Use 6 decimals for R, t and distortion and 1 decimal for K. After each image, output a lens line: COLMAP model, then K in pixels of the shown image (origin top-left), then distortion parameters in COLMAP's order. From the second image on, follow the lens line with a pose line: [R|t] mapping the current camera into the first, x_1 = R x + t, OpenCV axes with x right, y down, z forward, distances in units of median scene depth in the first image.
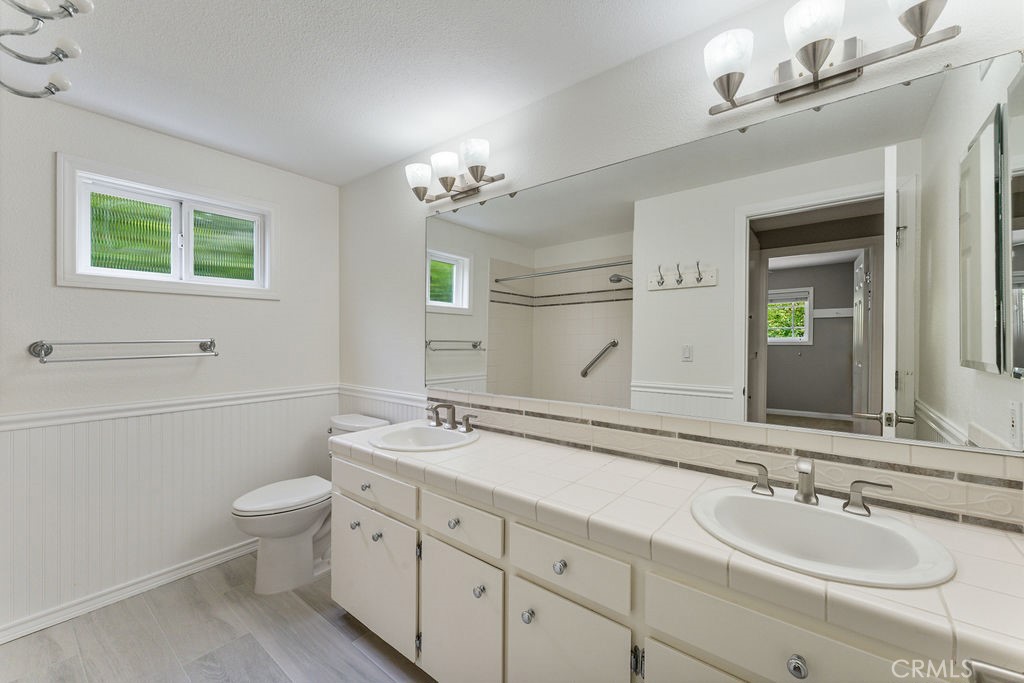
lens RADIAL K [[408.5, 0, 509.8], [0, 408.5, 337.9], [0, 0, 1]] dist [-0.002183, 0.001276]
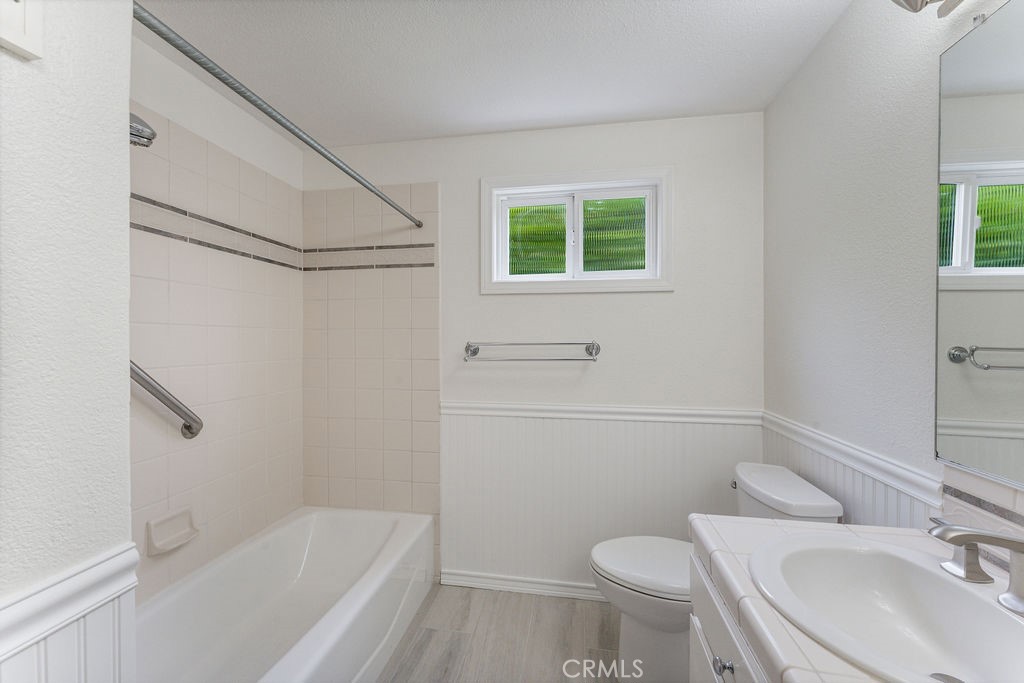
lens RADIAL K [[408.5, 0, 509.4], [0, 408.5, 339.8], [0, 0, 1]] dist [-0.002183, 0.001276]
pose [[0.477502, 0.001346, -0.878630, -0.048590], [-0.004940, 0.999987, -0.001153, 0.000849], [0.878617, 0.004891, 0.477502, 0.422921]]
